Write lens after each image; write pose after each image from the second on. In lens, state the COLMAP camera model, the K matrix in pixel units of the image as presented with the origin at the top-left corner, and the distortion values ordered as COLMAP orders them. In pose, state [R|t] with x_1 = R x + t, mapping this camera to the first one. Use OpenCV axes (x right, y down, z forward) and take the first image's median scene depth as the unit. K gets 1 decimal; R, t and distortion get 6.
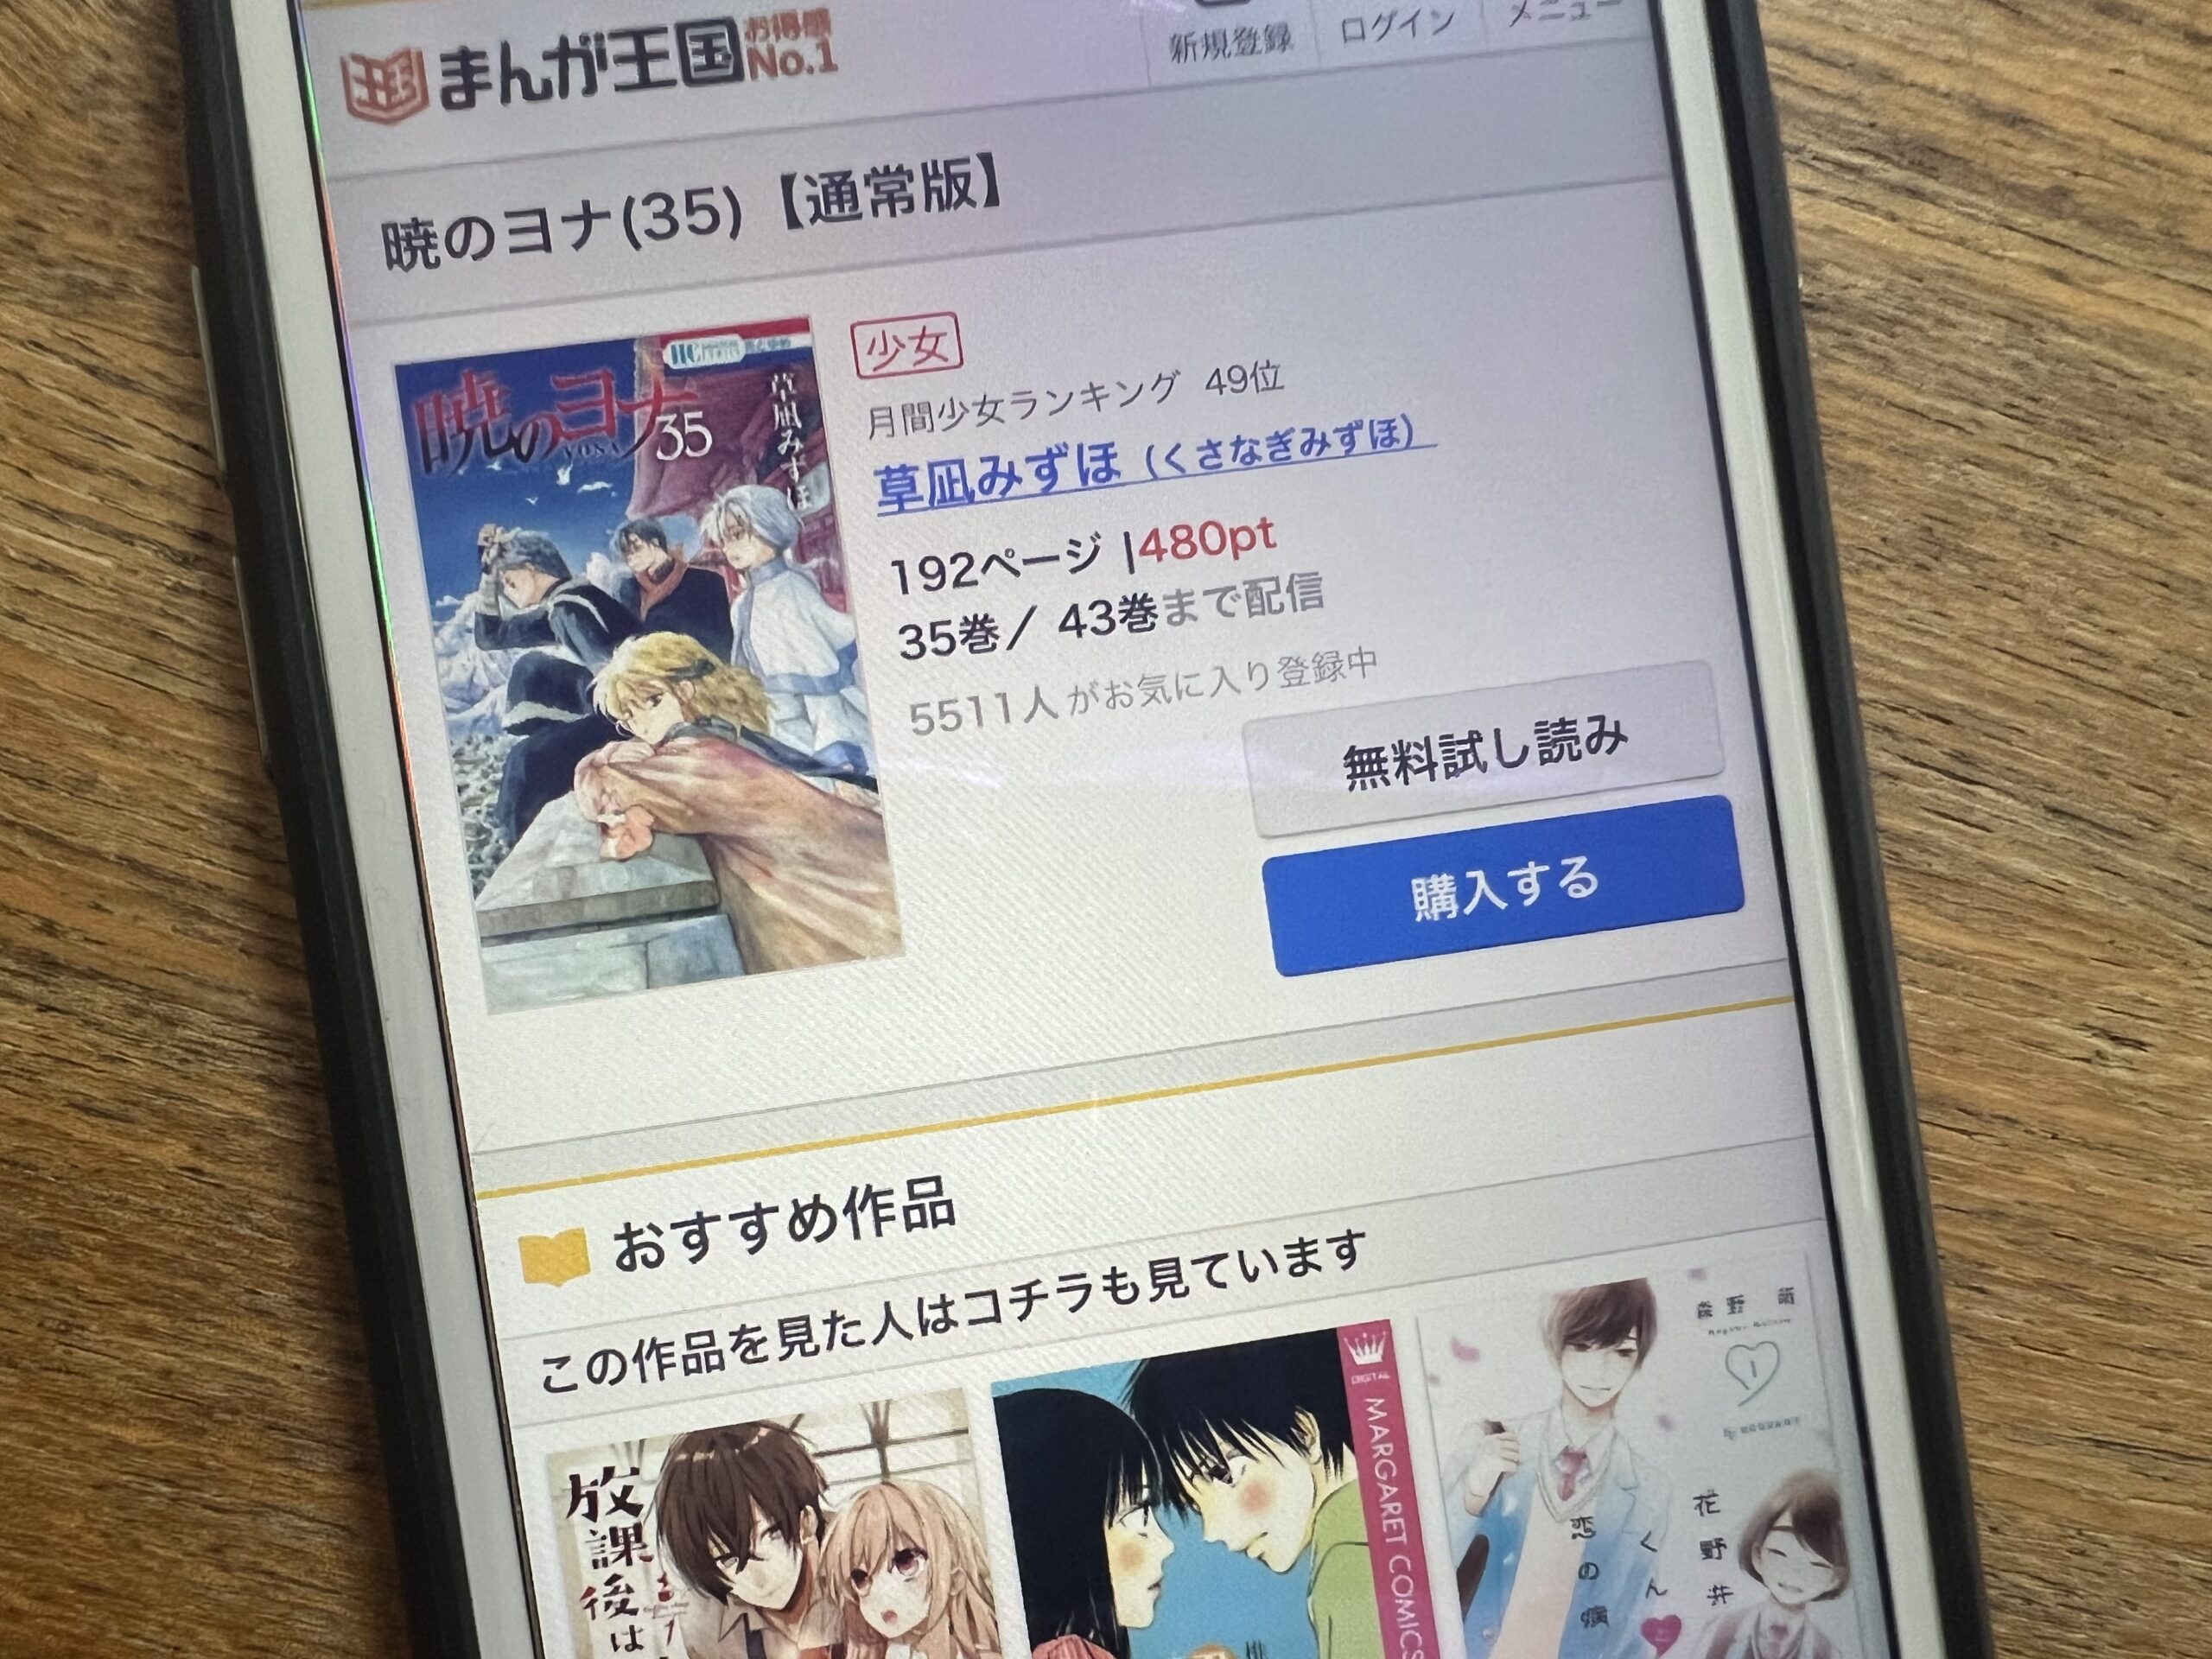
lens RADIAL K [[1689.1, 0, 953.1], [0, 1689.1, 1119.0], [0, 0, 1]] dist [0.000365, -0.005340]
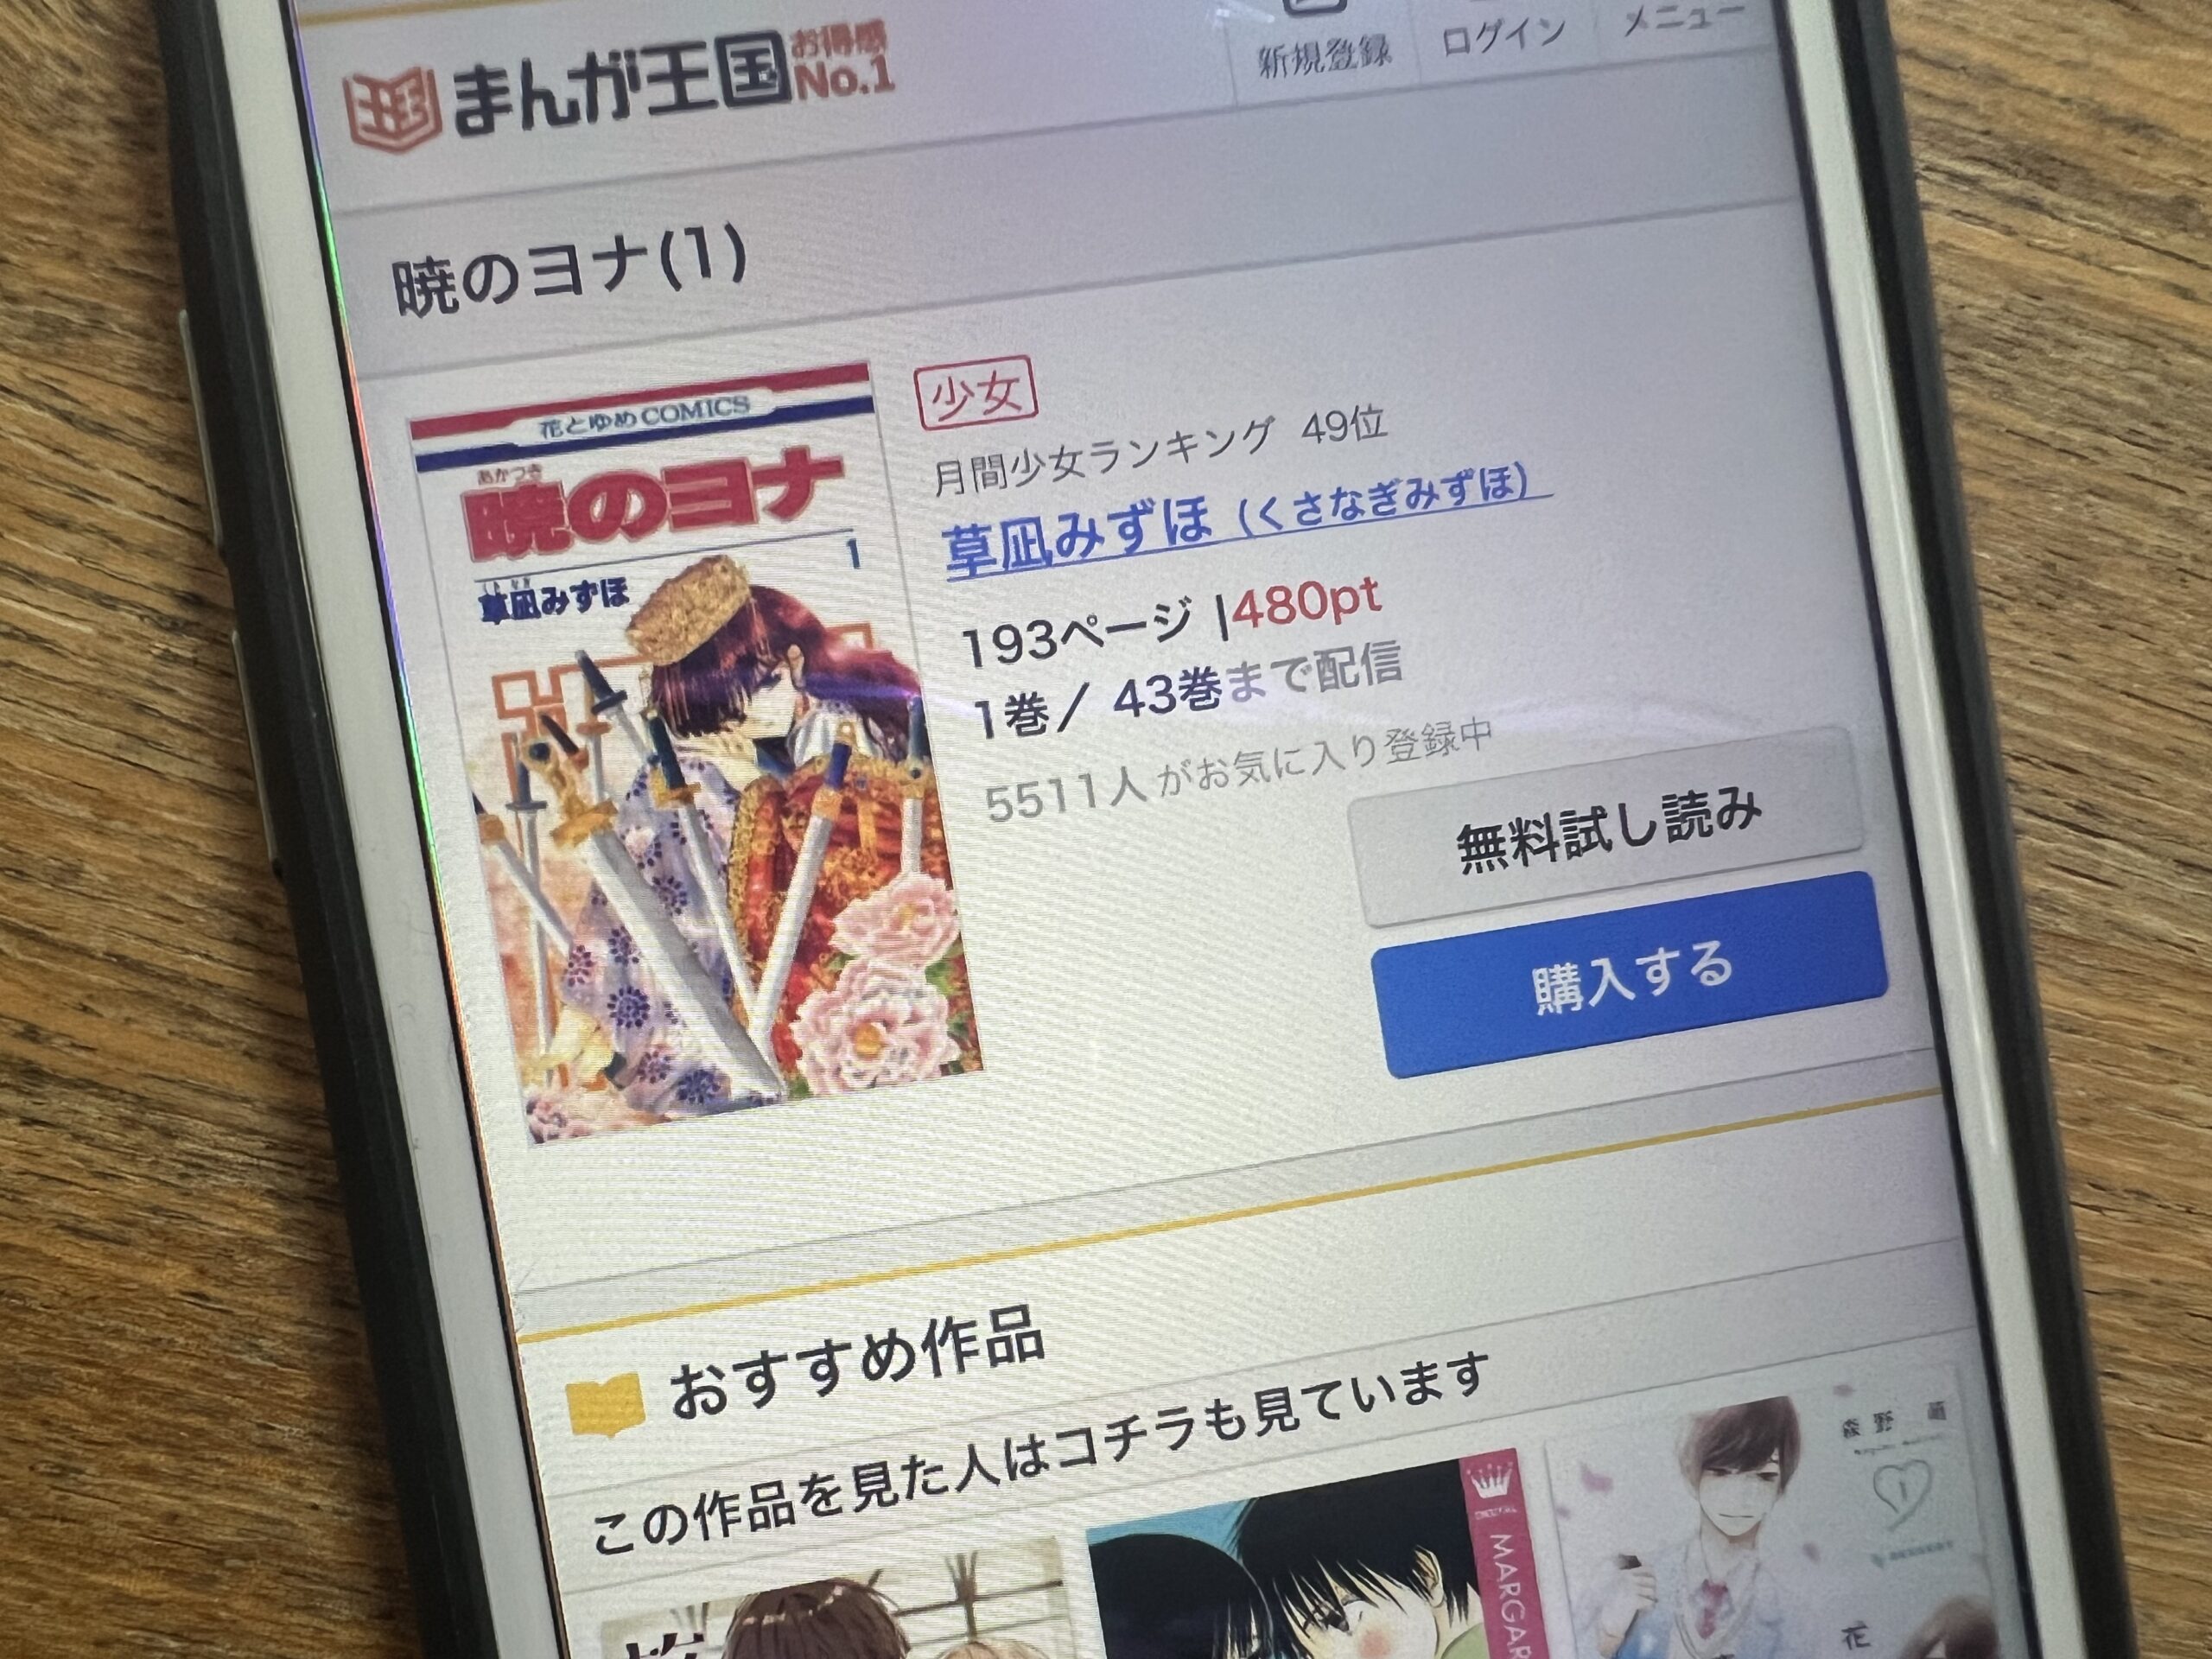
lens RADIAL K [[1697.5, 0, 967.4], [0, 1697.5, 1097.8], [0, 0, 1]] dist [-0.001797, -0.003763]
pose [[0.999648, -0.016555, 0.020709, -0.056409], [0.016388, 0.999832, 0.008198, -0.085309], [-0.020842, -0.007856, 0.999752, 0.083646]]
